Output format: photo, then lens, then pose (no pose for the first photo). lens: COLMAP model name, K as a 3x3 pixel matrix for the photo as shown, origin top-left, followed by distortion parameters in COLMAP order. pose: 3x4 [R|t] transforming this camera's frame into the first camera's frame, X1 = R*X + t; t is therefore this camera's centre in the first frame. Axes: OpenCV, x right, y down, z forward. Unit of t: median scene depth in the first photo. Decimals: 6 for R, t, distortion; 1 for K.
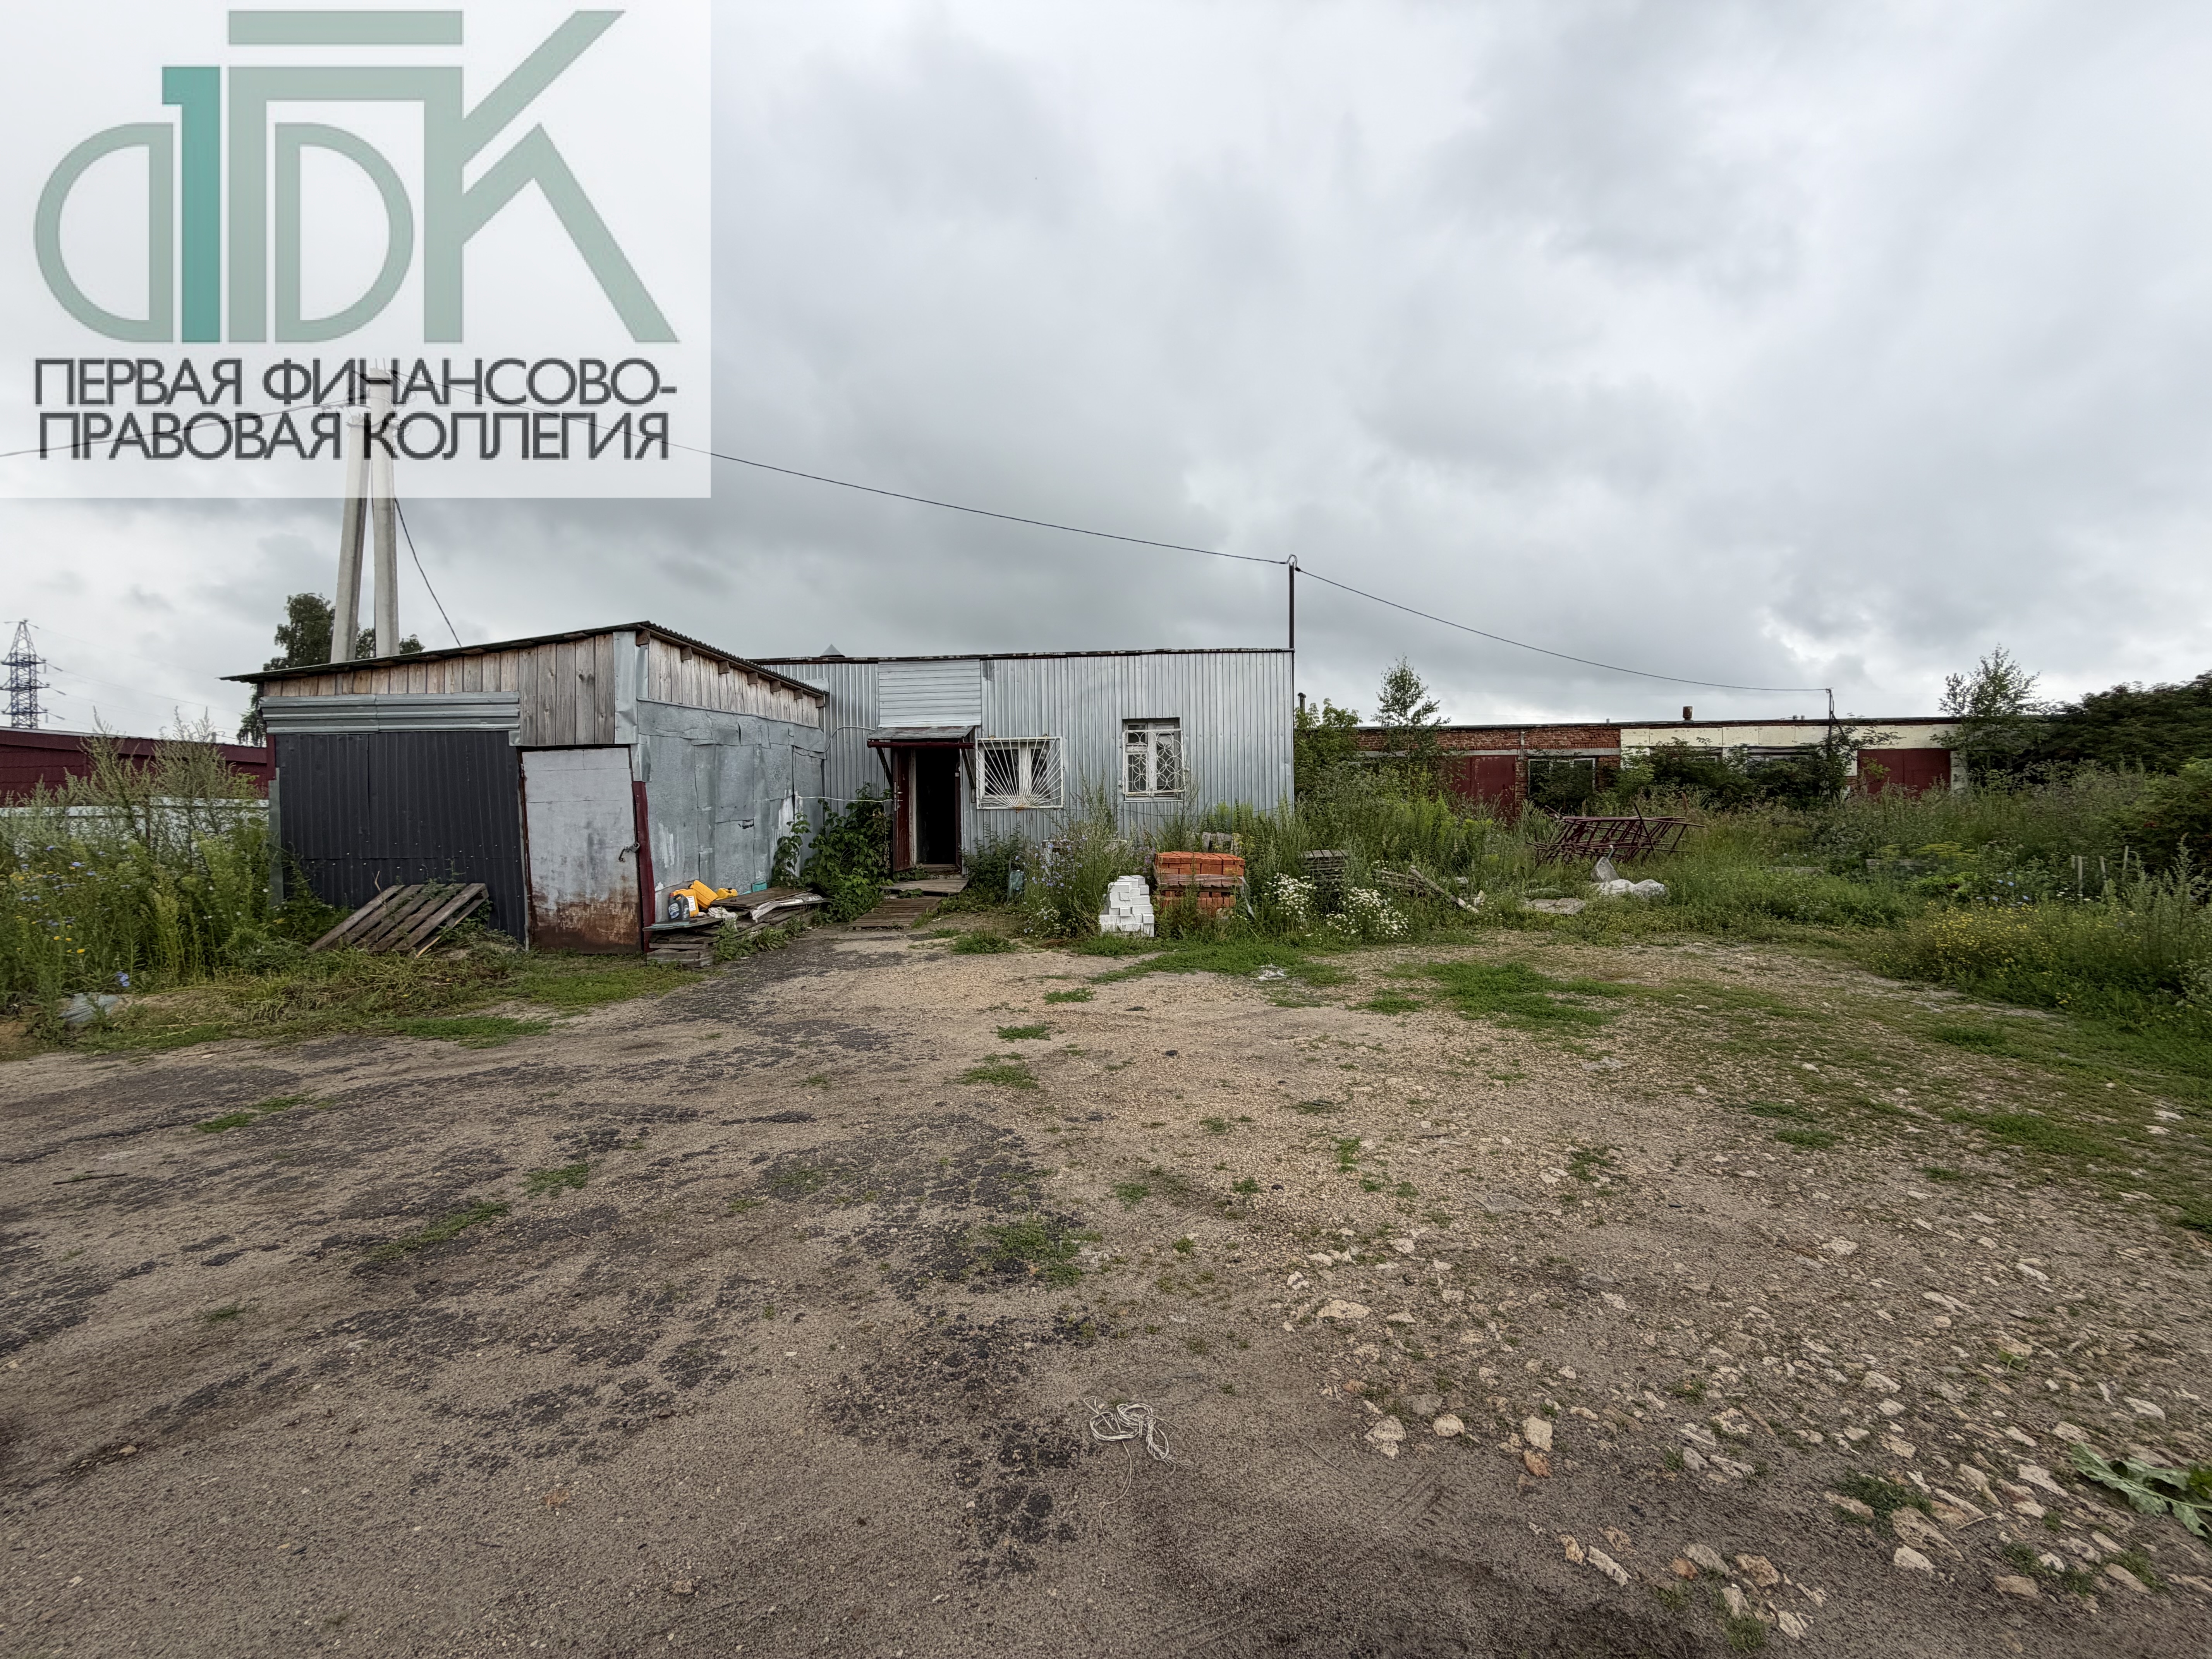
lens RADIAL K [[897.3, 0, 1063.5], [0, 897.3, 814.0], [0, 0, 1]] dist [0.015413, 0.000810]
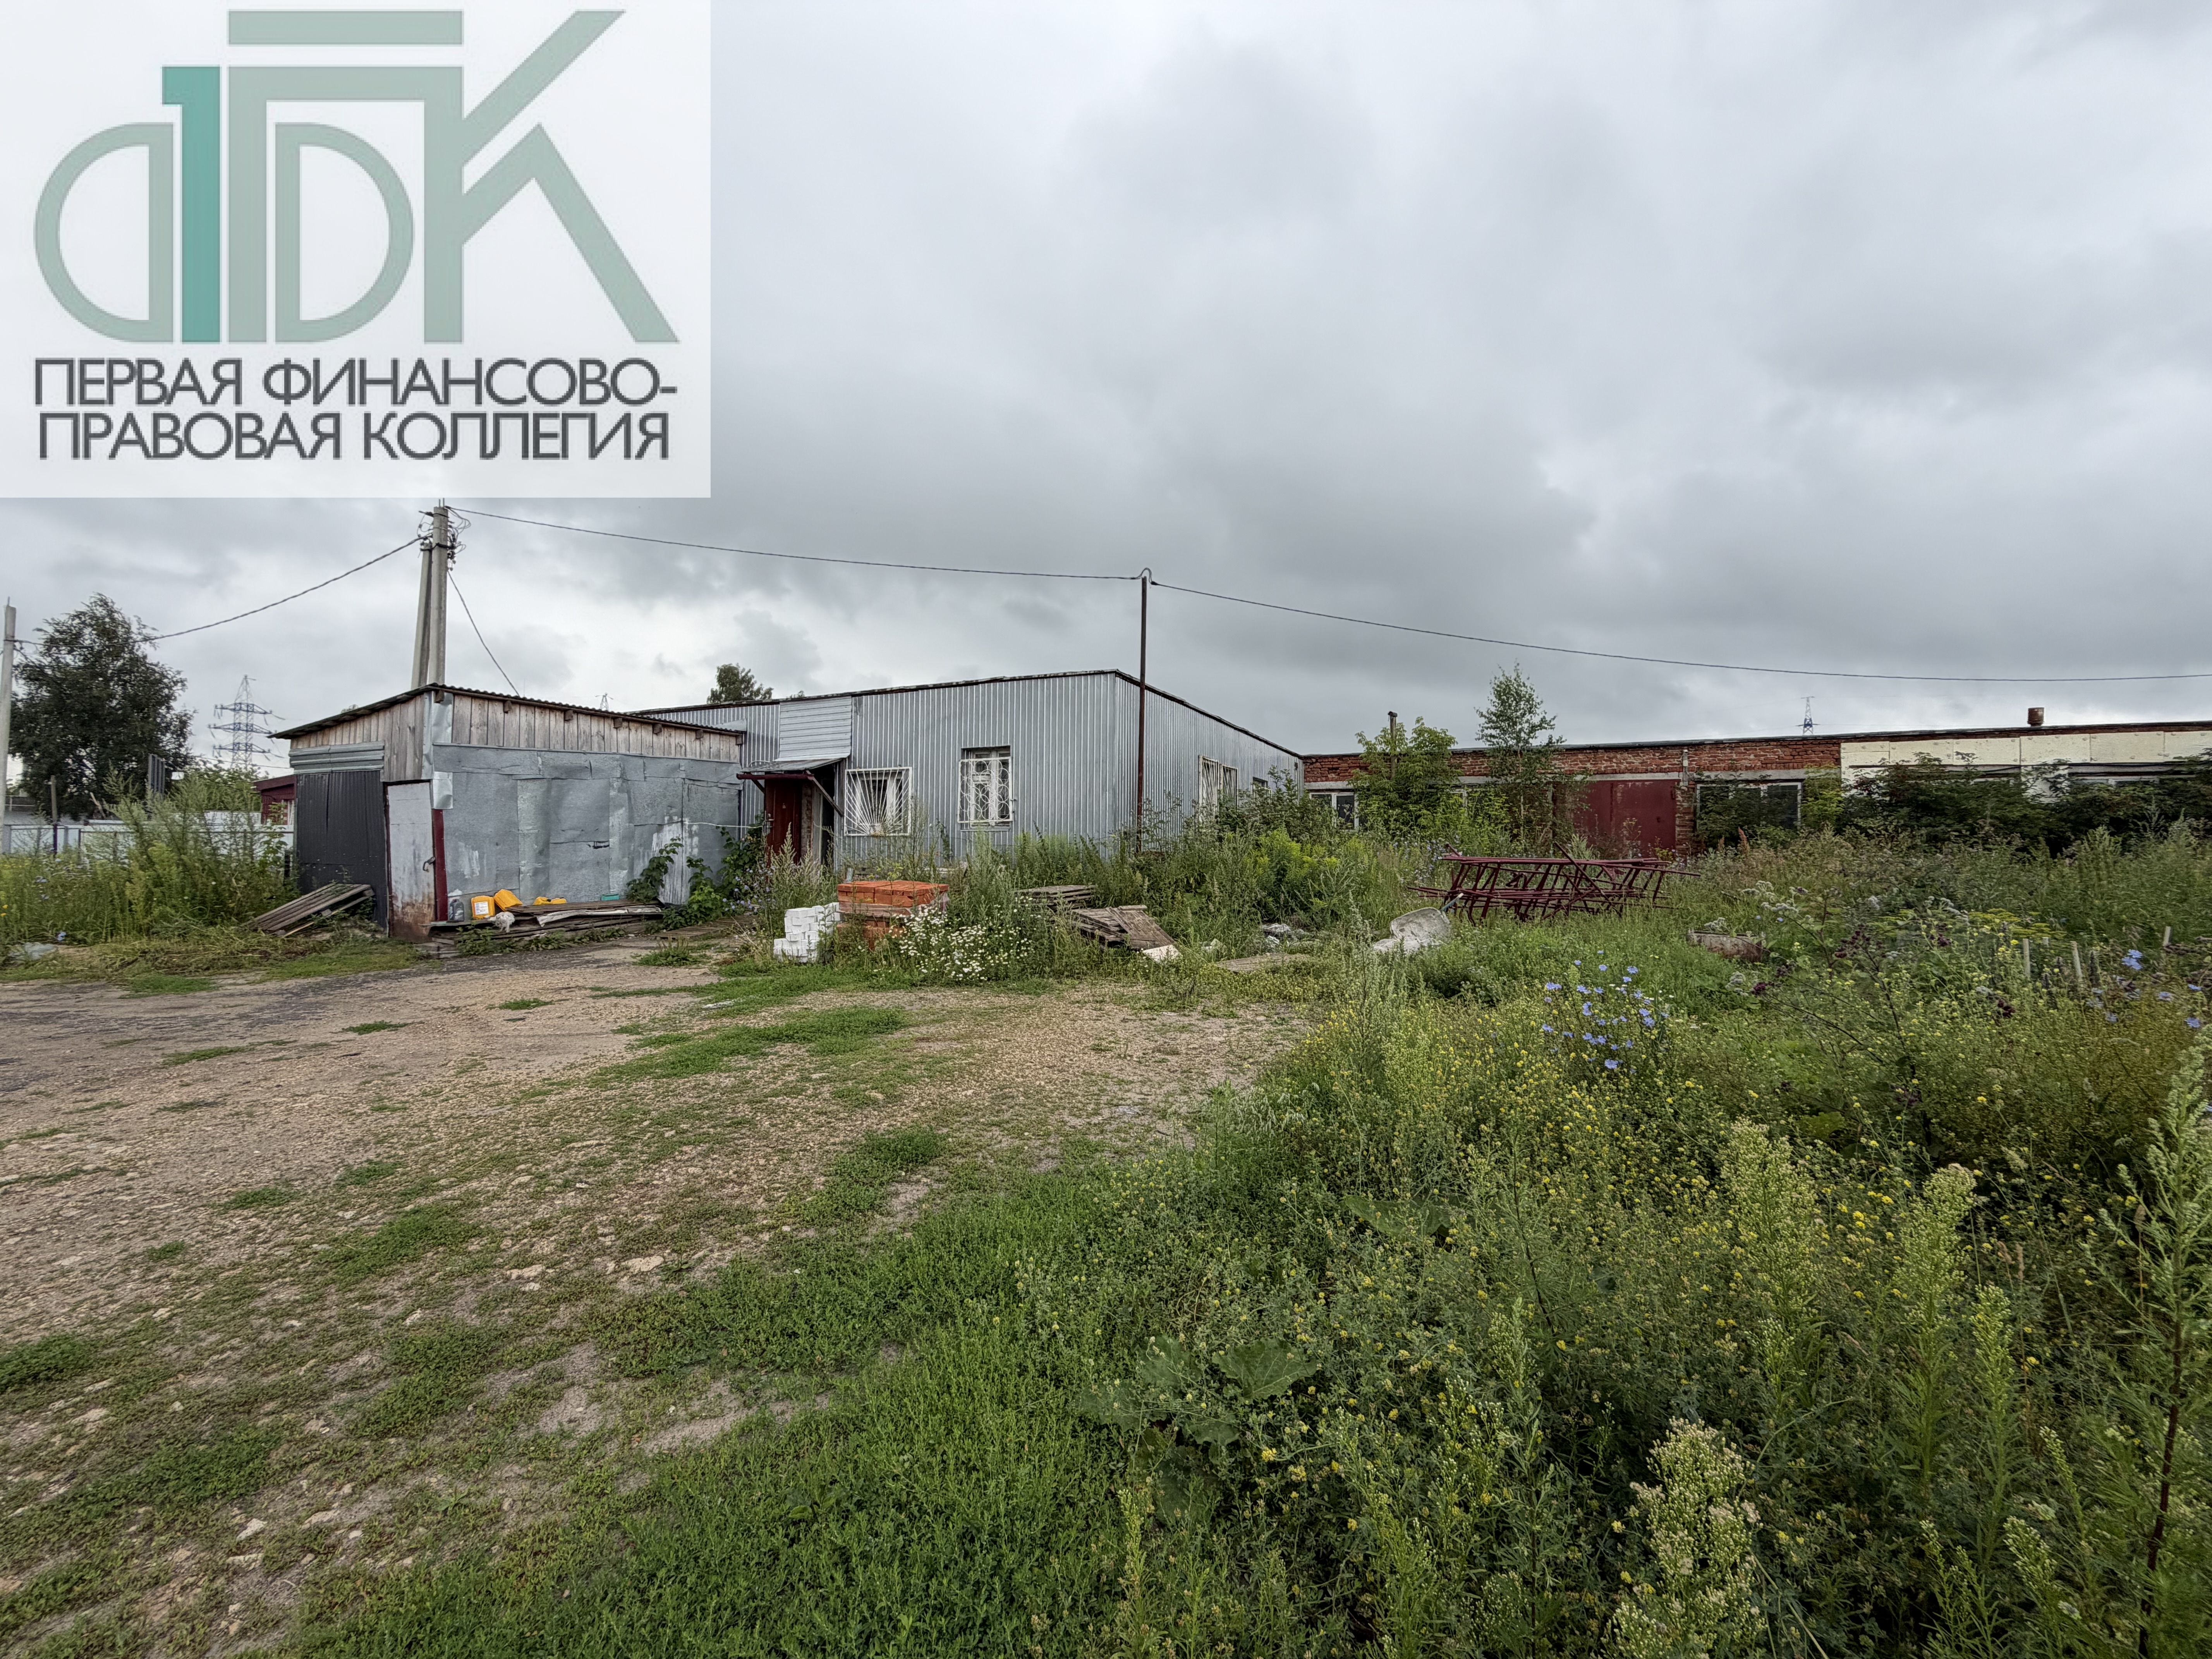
lens RADIAL K [[897.3, 0, 1088.1], [0, 897.3, 874.6], [0, 0, 1]] dist [0.015413, 0.000810]
pose [[0.928209, 0.029861, -0.370860, 0.330594], [-0.016556, 0.999102, 0.039008, -0.003587], [0.371692, -0.030067, 0.927869, 0.061405]]
